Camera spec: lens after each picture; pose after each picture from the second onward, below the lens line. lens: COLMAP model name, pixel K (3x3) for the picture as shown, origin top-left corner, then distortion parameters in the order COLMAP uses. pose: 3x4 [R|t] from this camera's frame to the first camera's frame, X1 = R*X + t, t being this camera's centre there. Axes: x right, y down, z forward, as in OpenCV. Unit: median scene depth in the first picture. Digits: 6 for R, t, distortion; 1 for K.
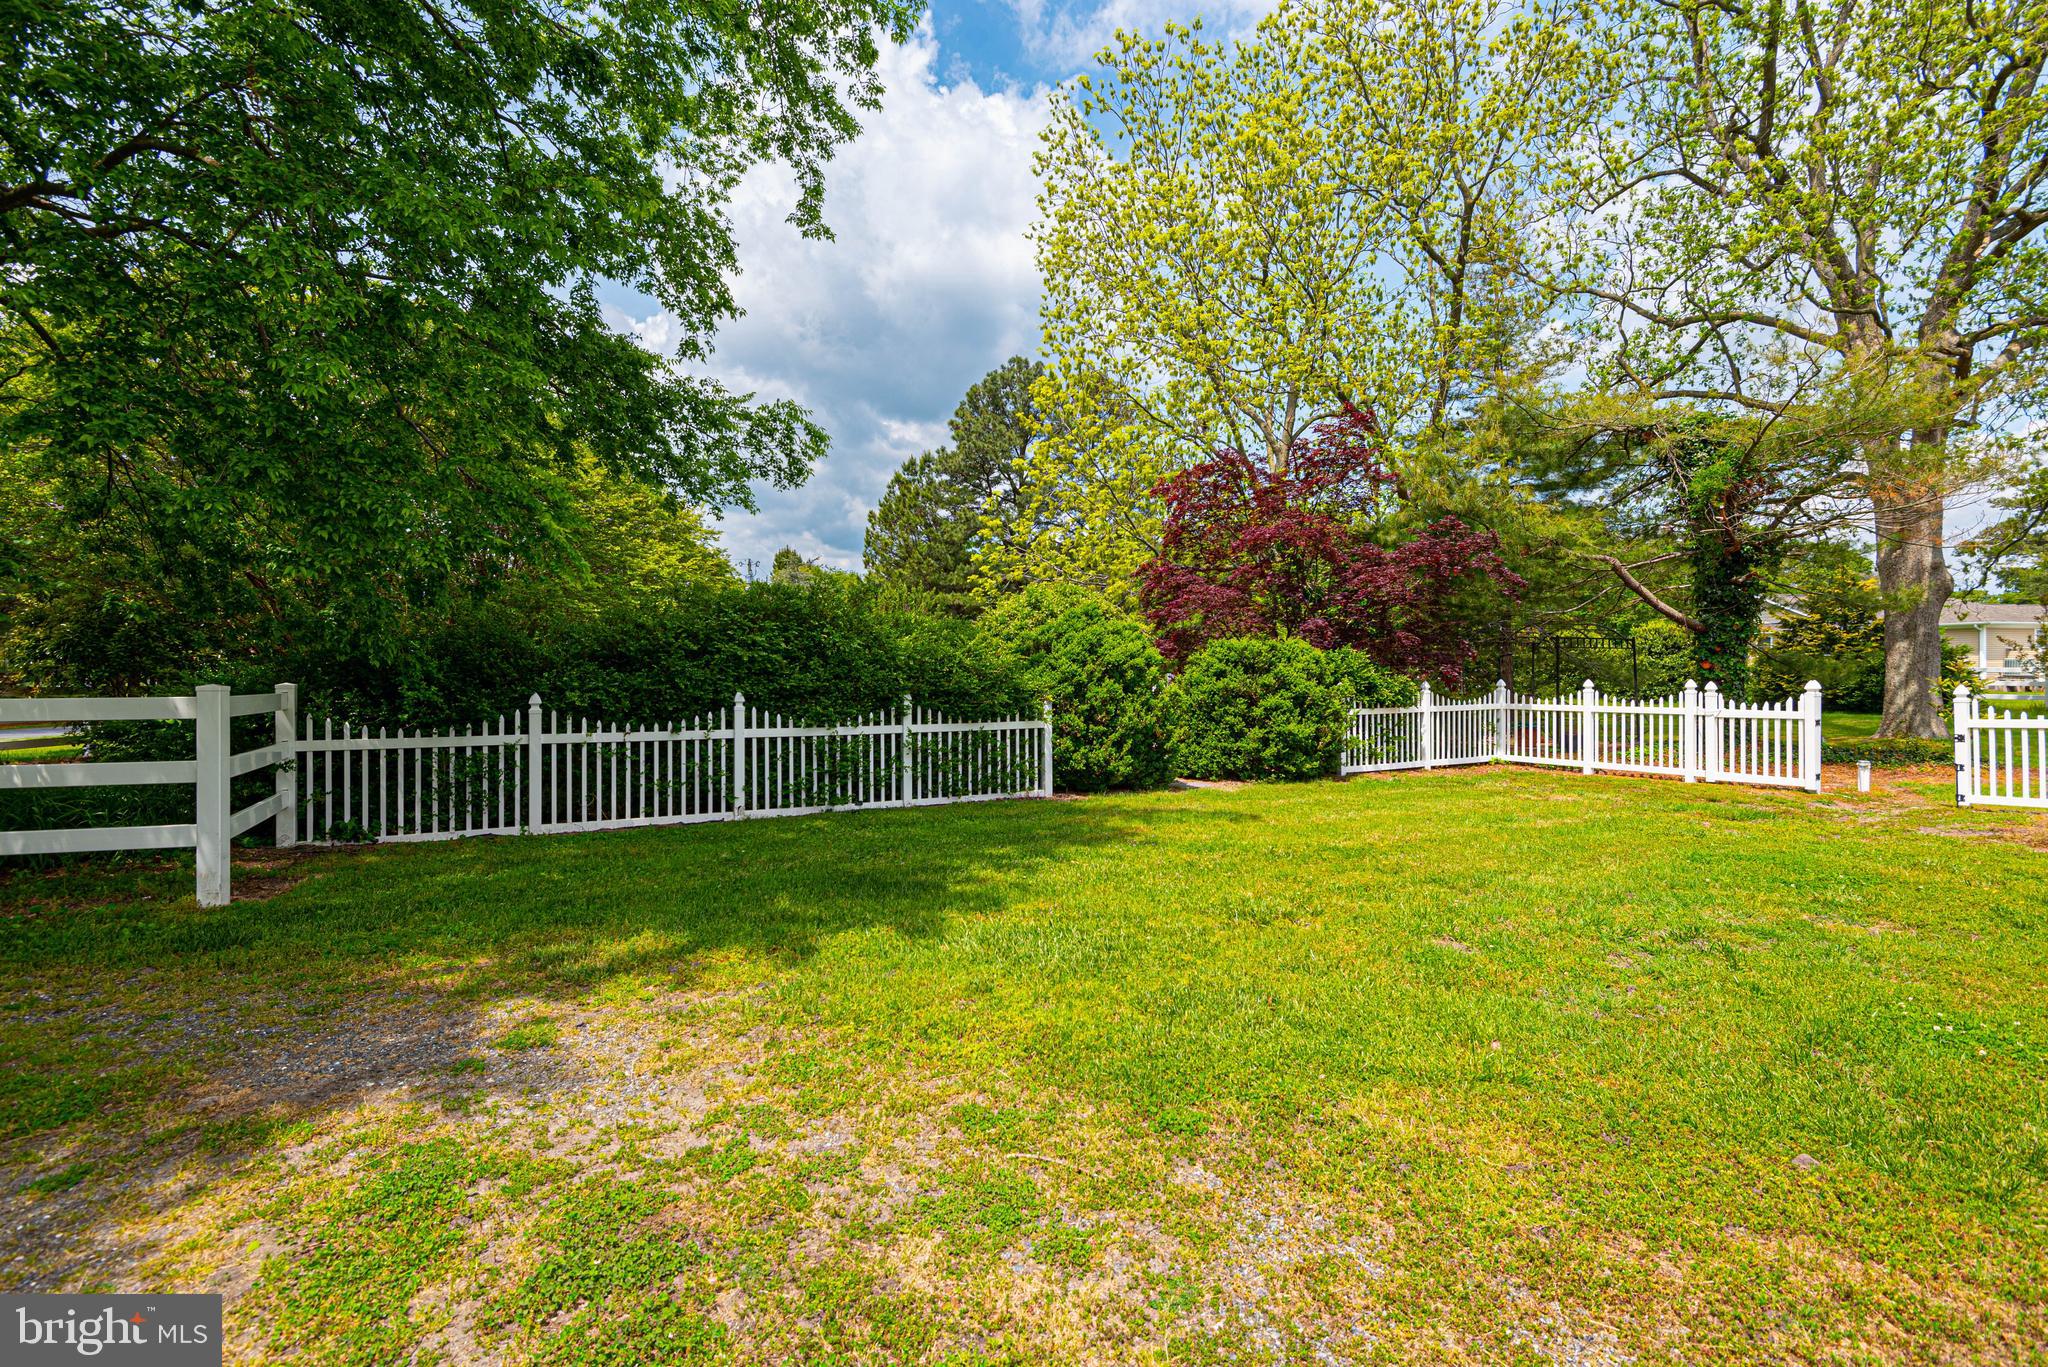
lens RADIAL K [[974.0, 0, 1023.7], [0, 974.0, 676.1], [0, 0, 1]] dist [0.000478, 0.000013]
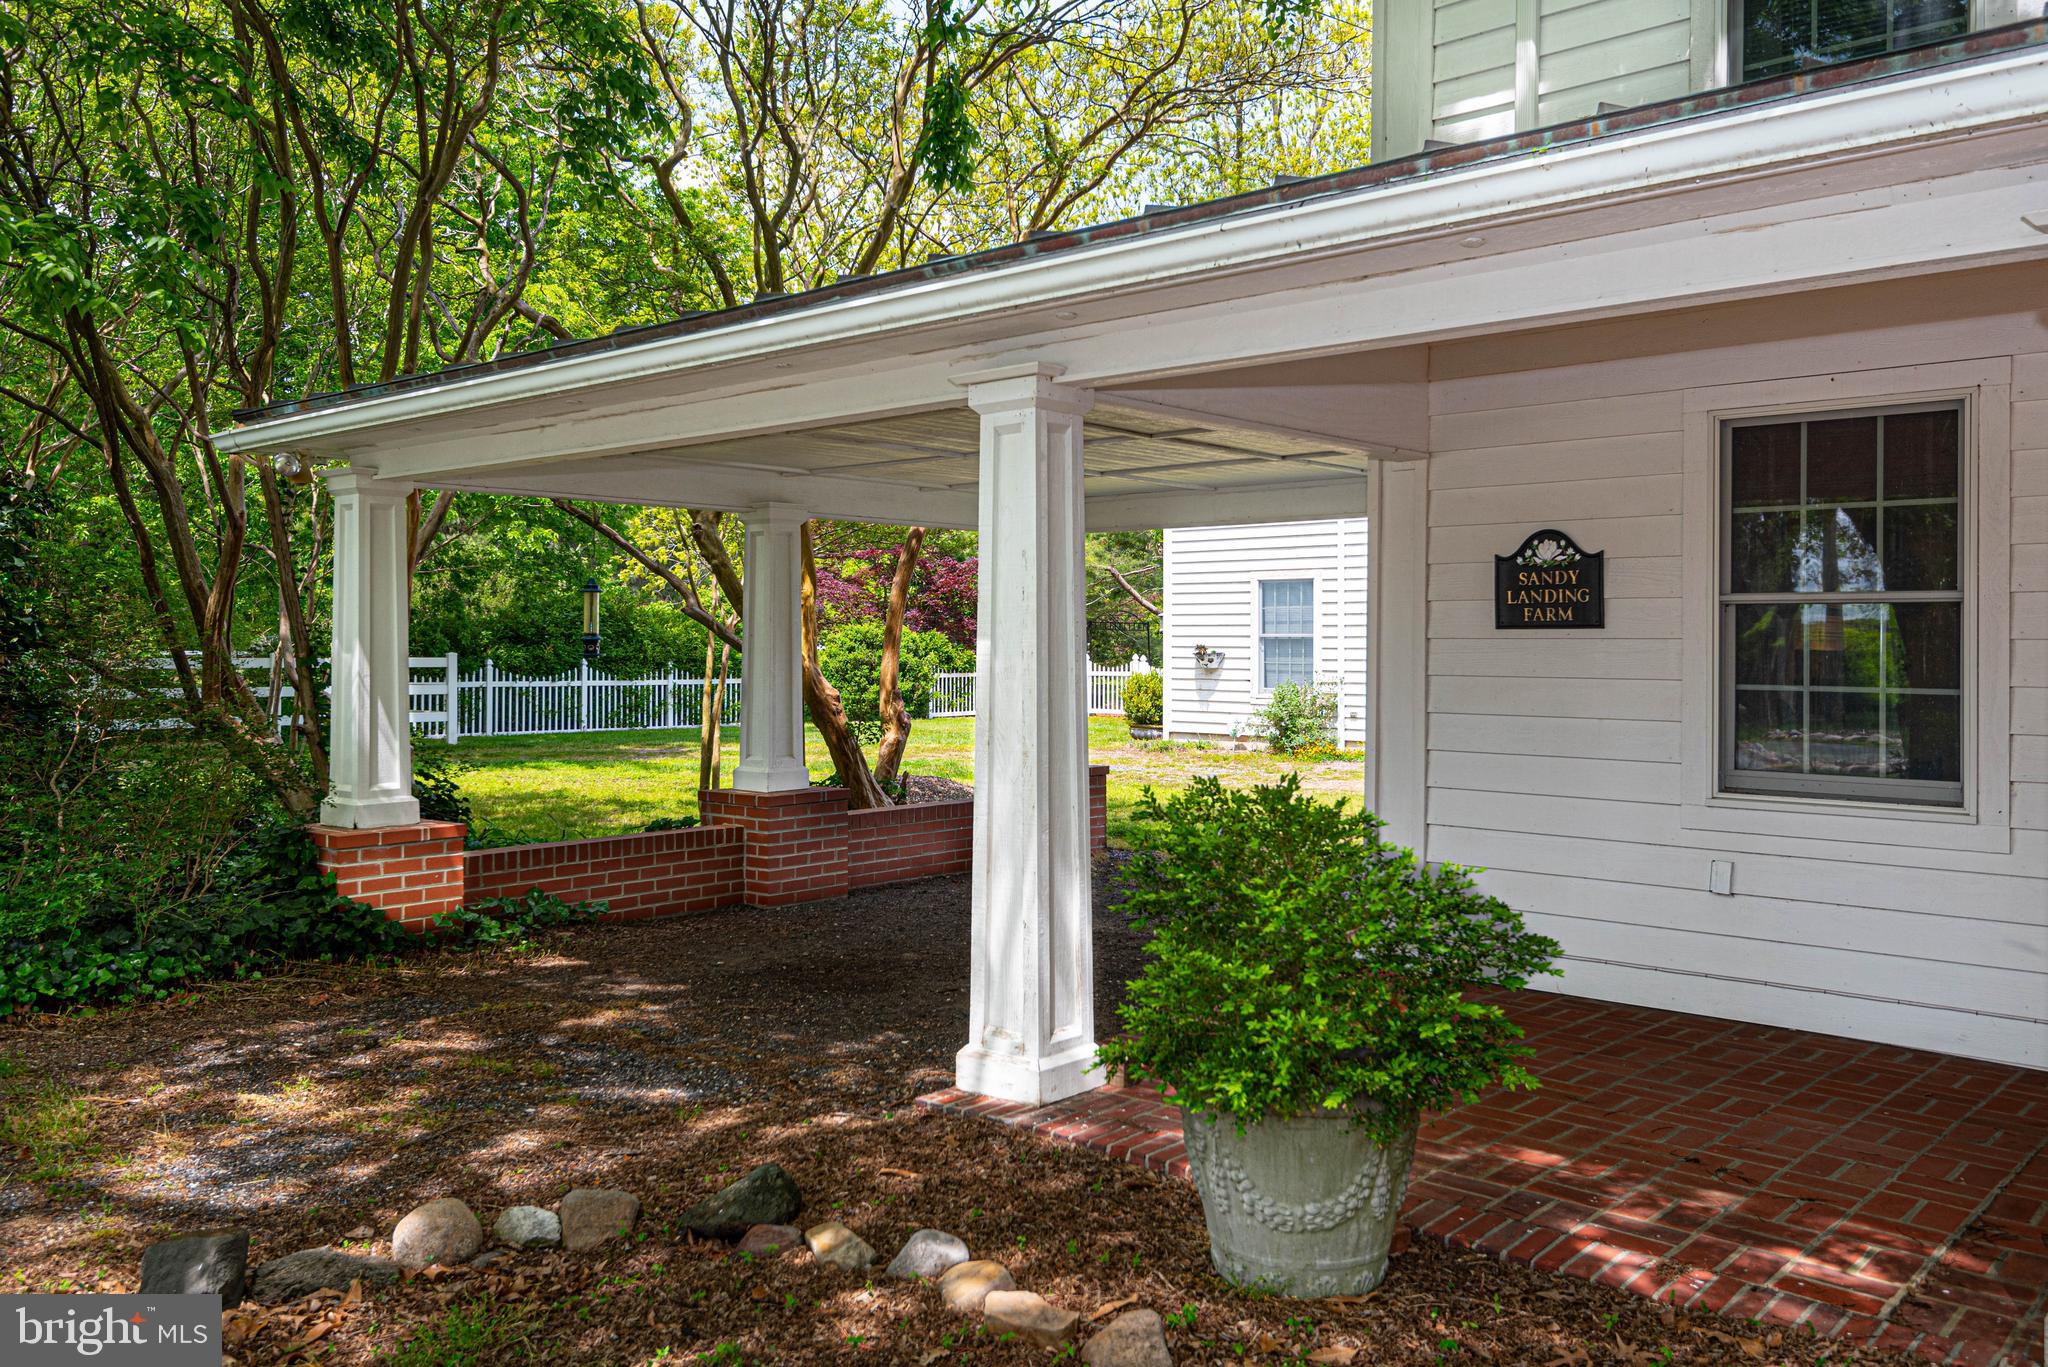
lens RADIAL K [[1593.9, 0, 1024.2], [0, 1593.9, 675.1], [0, 0, 1]] dist [0.000836, 0.000171]
pose [[0.936050, -0.000018, 0.351867, -0.504733], [-0.005926, 0.999857, 0.015816, -0.003032], [-0.351817, -0.016890, 0.935916, -1.701886]]
